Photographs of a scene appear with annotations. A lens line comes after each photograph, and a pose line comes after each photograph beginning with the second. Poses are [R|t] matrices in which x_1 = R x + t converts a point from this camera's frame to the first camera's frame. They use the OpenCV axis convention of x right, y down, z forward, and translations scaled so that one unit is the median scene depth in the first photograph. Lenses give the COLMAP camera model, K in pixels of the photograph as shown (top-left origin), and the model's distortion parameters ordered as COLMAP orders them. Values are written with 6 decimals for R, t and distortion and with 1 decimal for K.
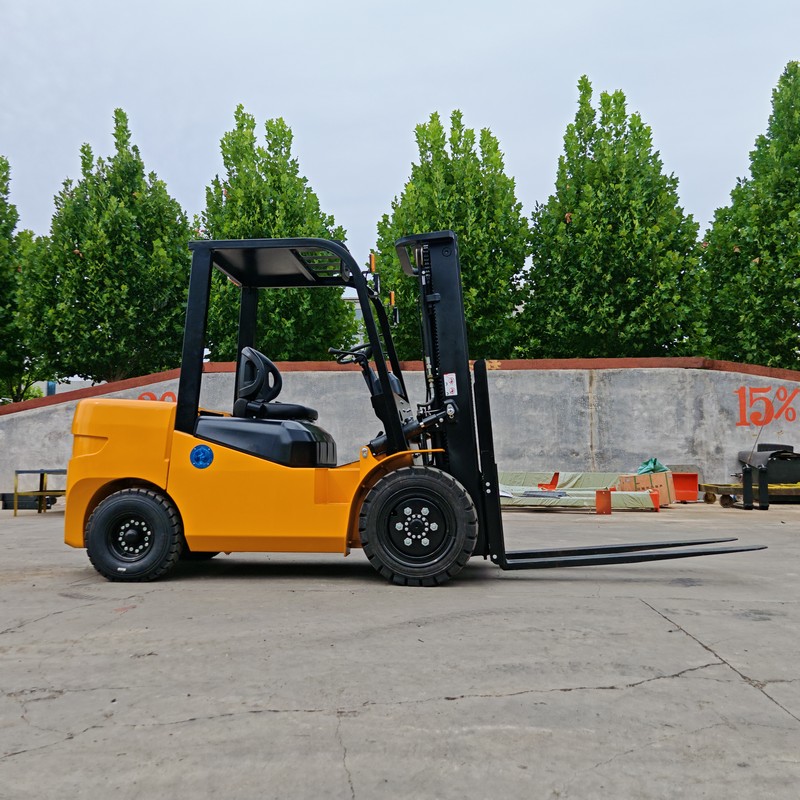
lens RADIAL K [[726.1, 0, 393.3], [0, 726.1, 408.8], [0, 0, 1]] dist [0.109929, -0.128908]
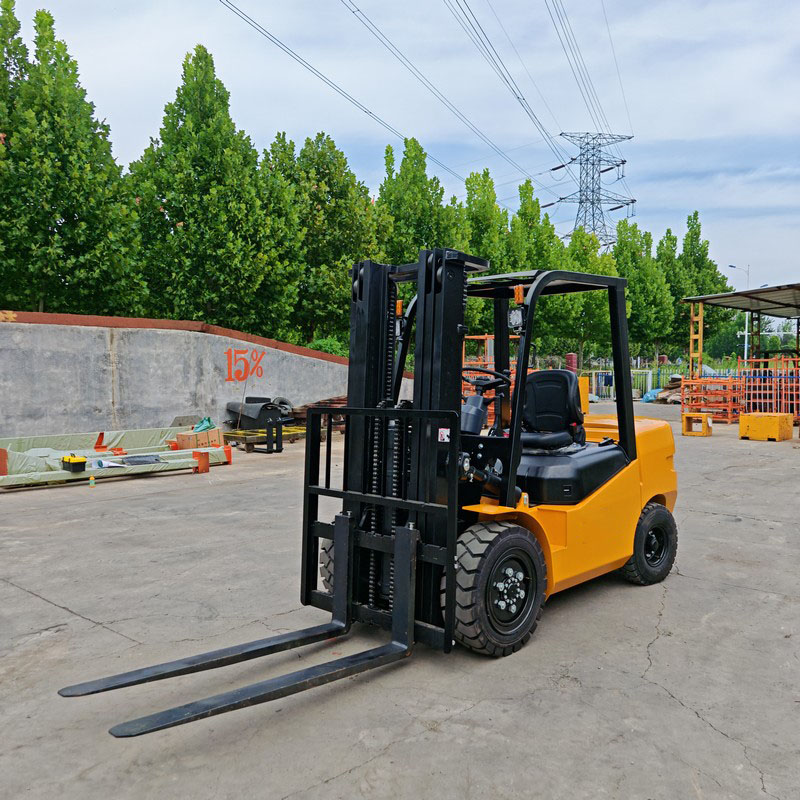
lens RADIAL K [[726.1, 0, 393.3], [0, 726.1, 408.8], [0, 0, 1]] dist [0.109929, -0.128908]
pose [[0.598230, -0.047400, 0.799922, -0.212344], [-0.045261, 0.994657, 0.092788, -0.035771], [-0.800045, -0.091714, 0.592888, 0.044544]]
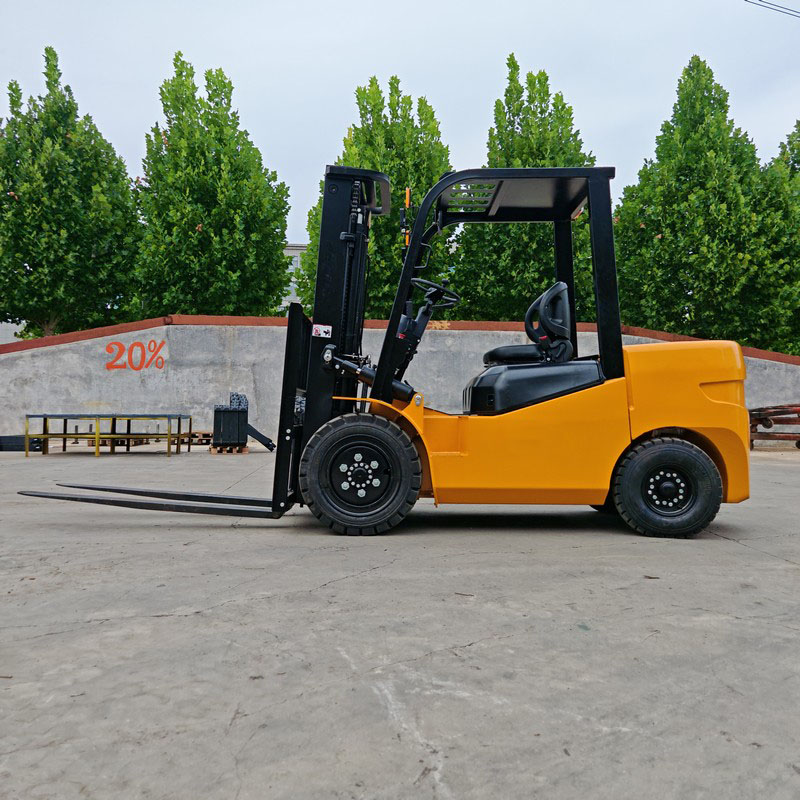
lens RADIAL K [[728.1, 0, 394.3], [0, 728.1, 398.2], [0, 0, 1]] dist [0.103080, -0.119776]
pose [[0.989424, 0.013112, 0.144459, -0.065569], [-0.021042, 0.998346, 0.053498, -0.004777], [-0.143518, -0.055972, 0.988064, -0.066752]]
